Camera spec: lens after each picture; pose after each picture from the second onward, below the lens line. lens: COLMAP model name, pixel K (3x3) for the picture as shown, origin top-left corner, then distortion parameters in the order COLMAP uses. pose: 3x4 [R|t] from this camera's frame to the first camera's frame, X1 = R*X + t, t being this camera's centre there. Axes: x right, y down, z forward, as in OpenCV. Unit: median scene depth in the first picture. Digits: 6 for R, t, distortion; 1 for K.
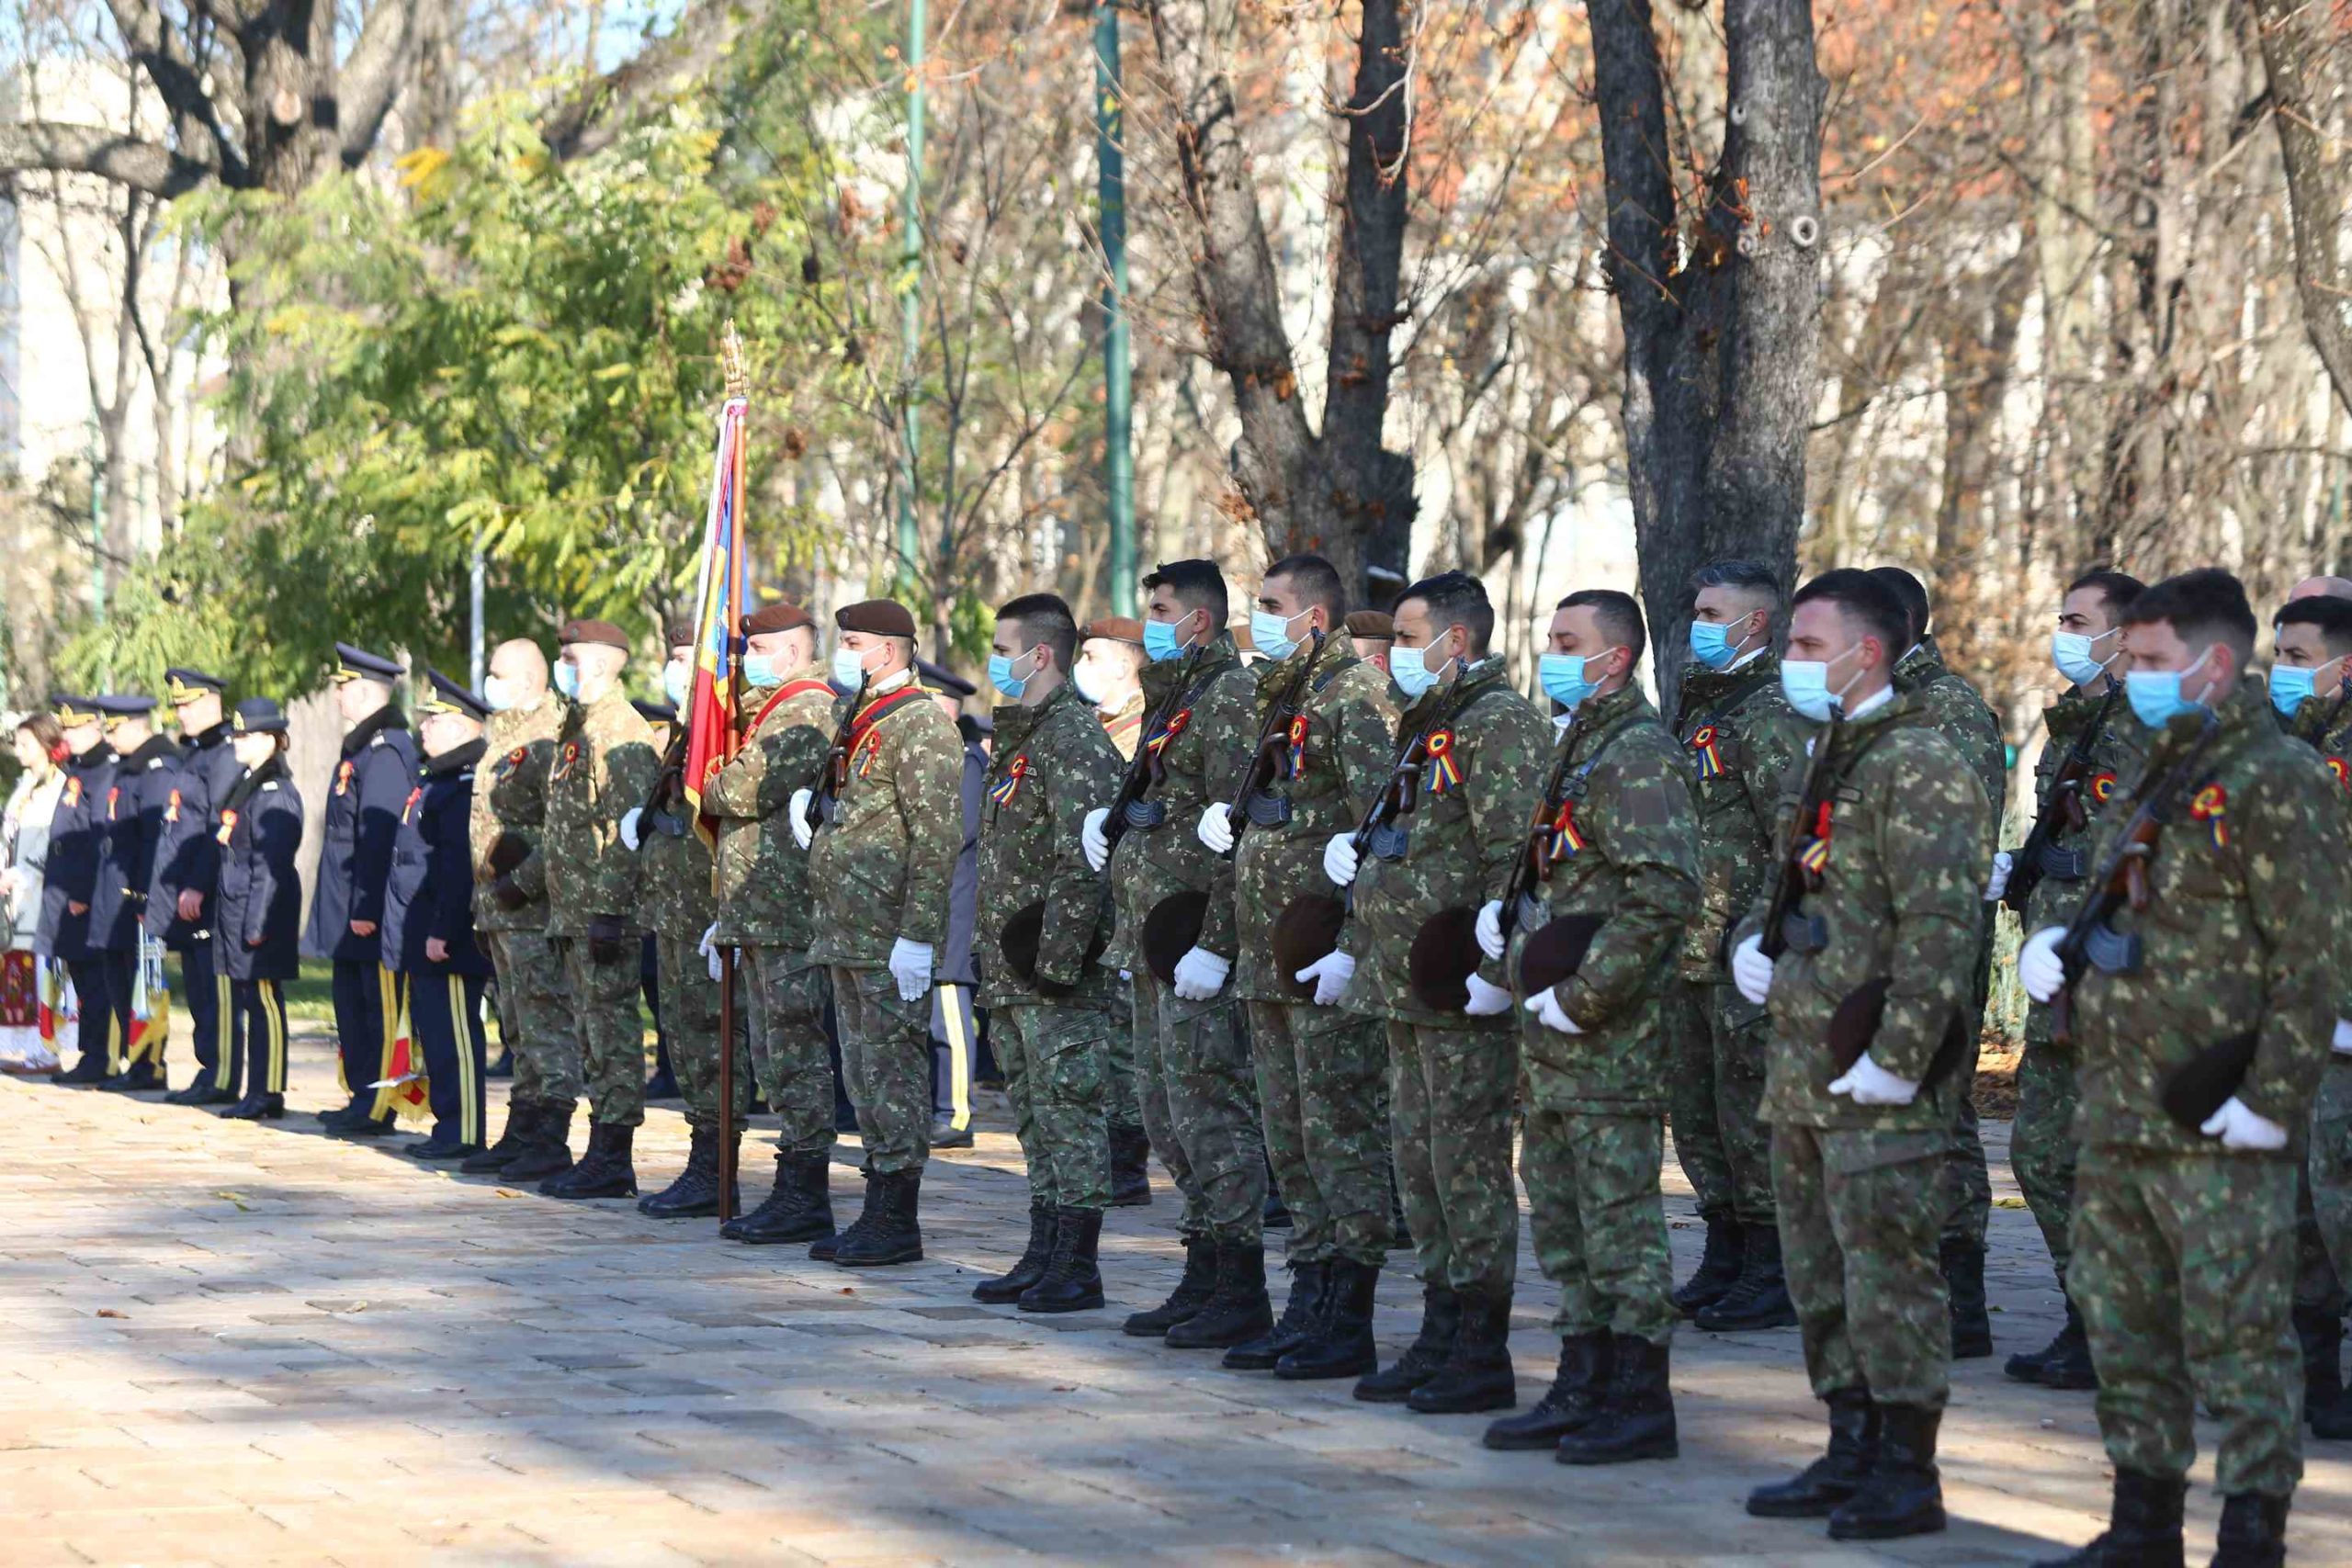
lens RADIAL K [[7417.9, 0, 1176.1], [0, 7417.9, 786.1], [0, 0, 1]] dist [0.164909, 0.000000]
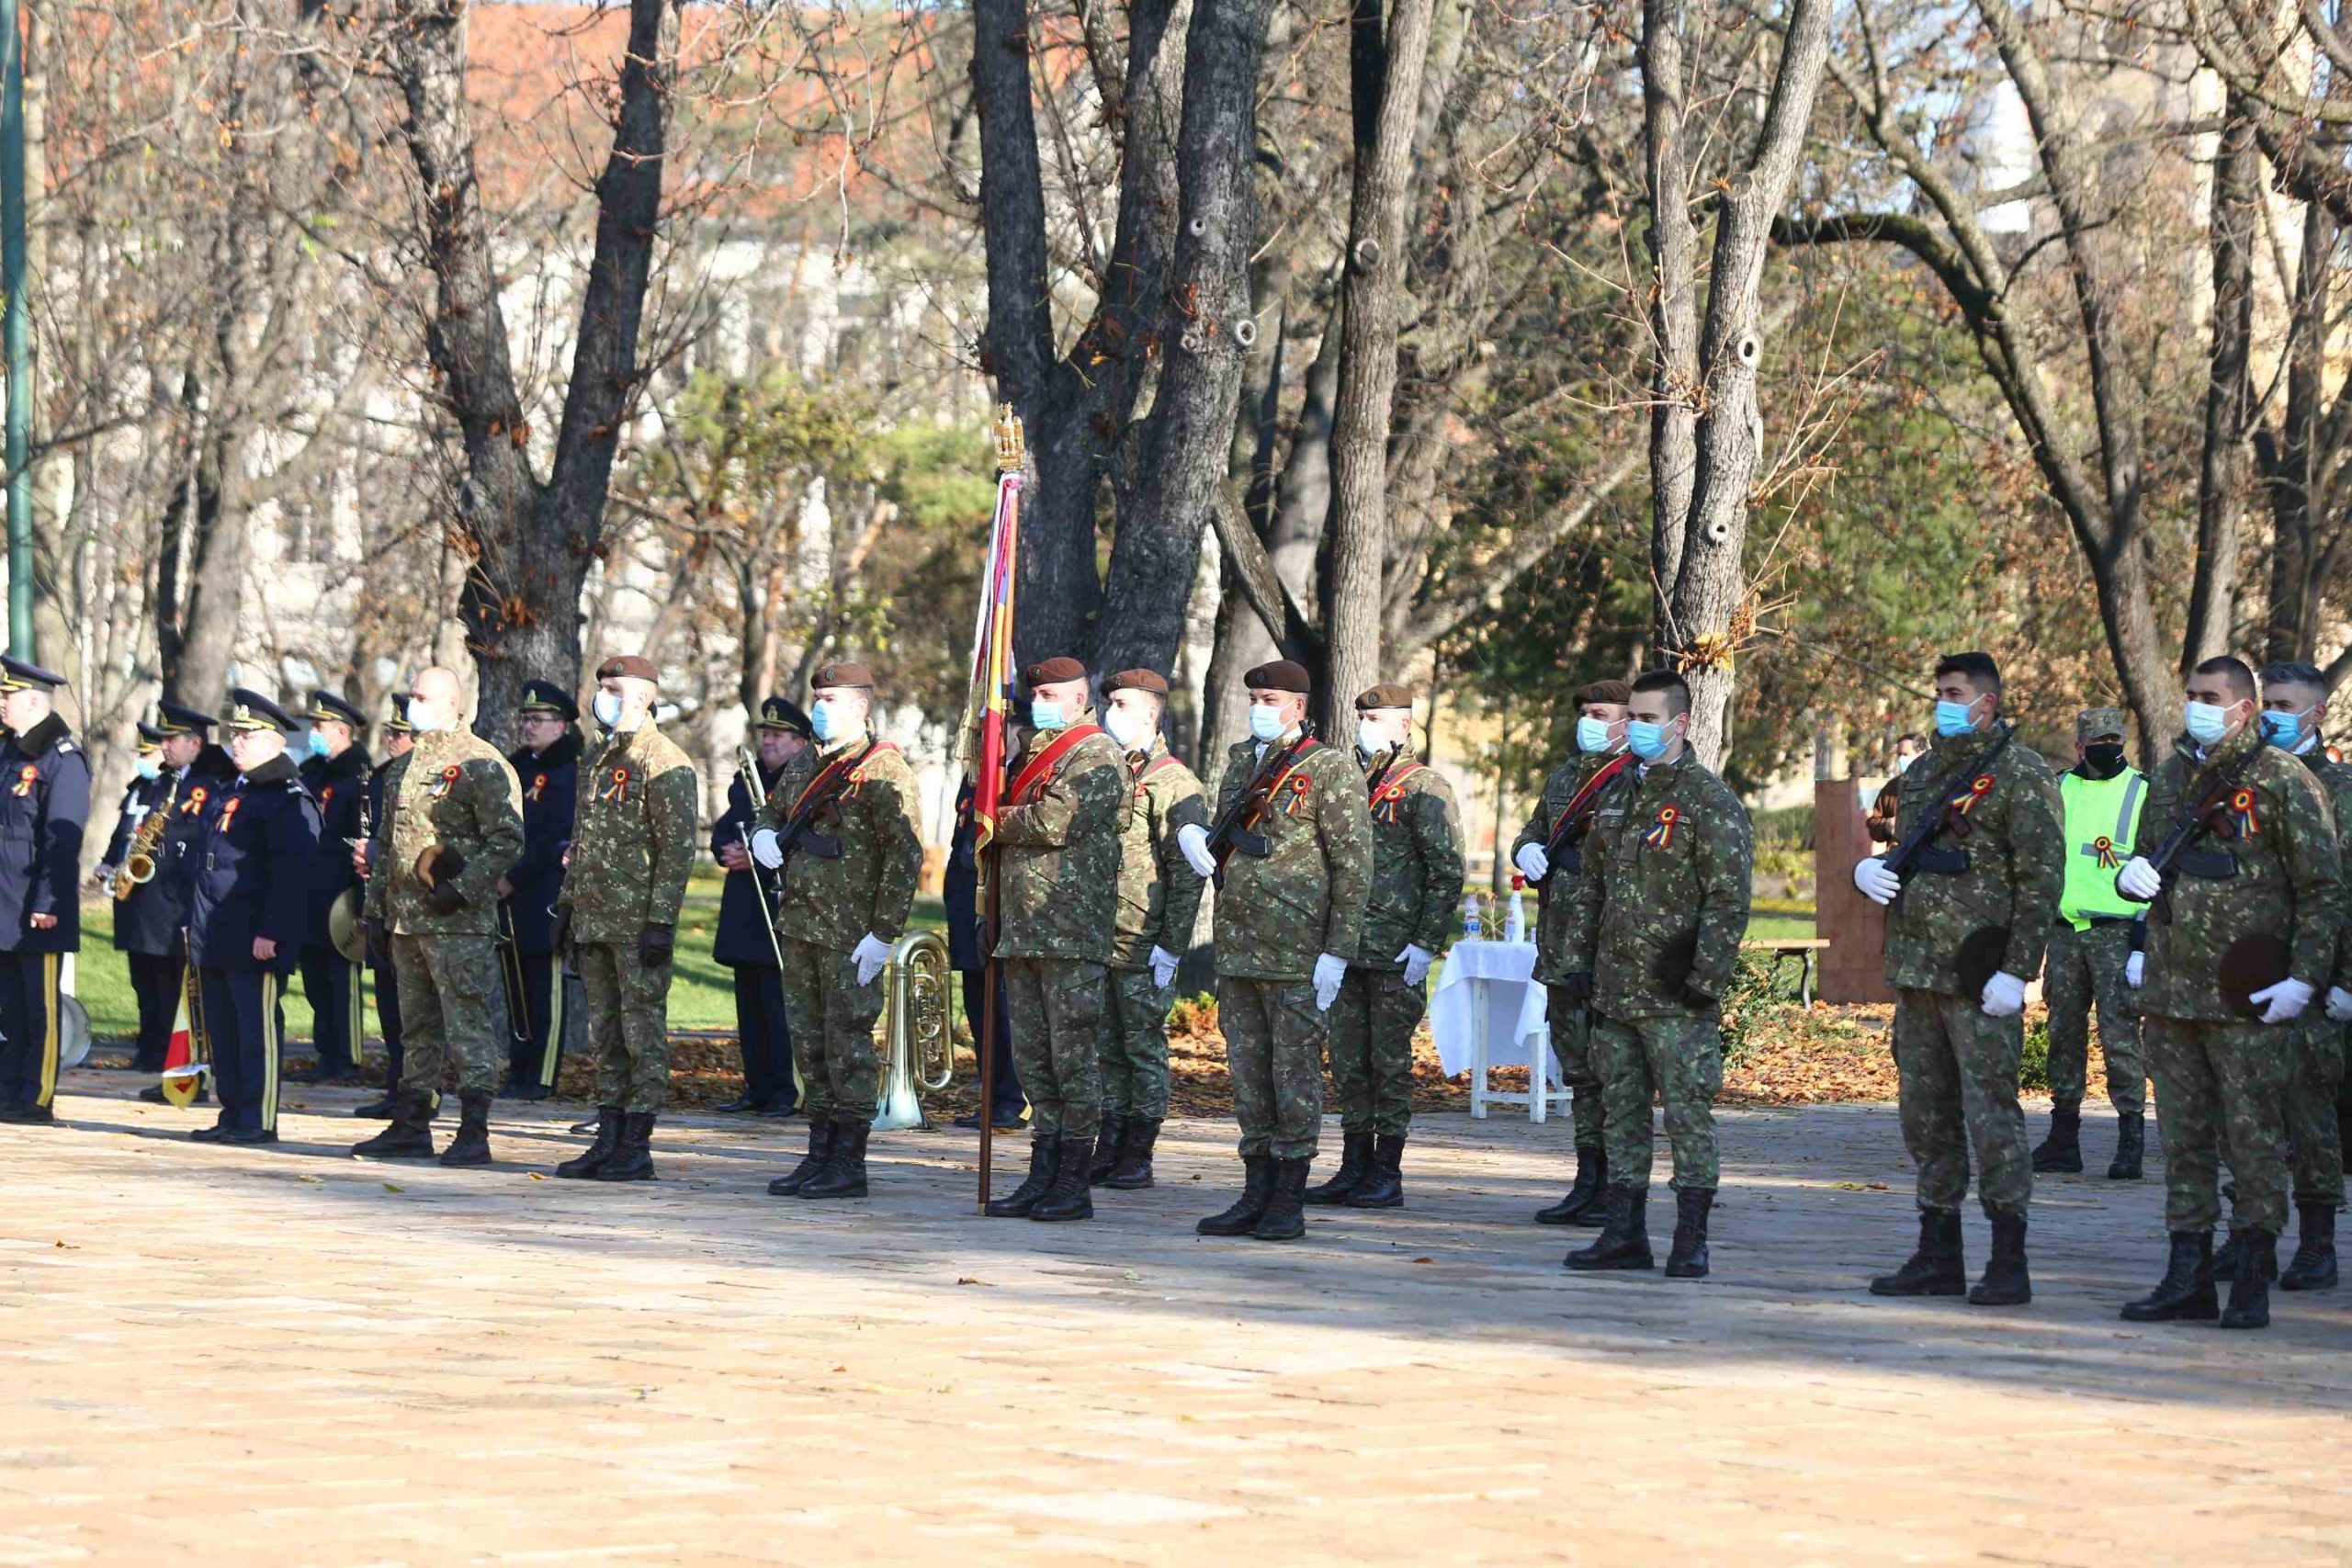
lens RADIAL K [[7365.1, 0, 1175.6], [0, 7365.1, 788.7], [0, 0, 1]] dist [0.130783, 0.000000]
pose [[0.916994, 0.022774, 0.398249, -0.486229], [-0.023280, 0.999723, -0.003567, -0.000731], [-0.398220, -0.006000, 0.917270, -0.040798]]
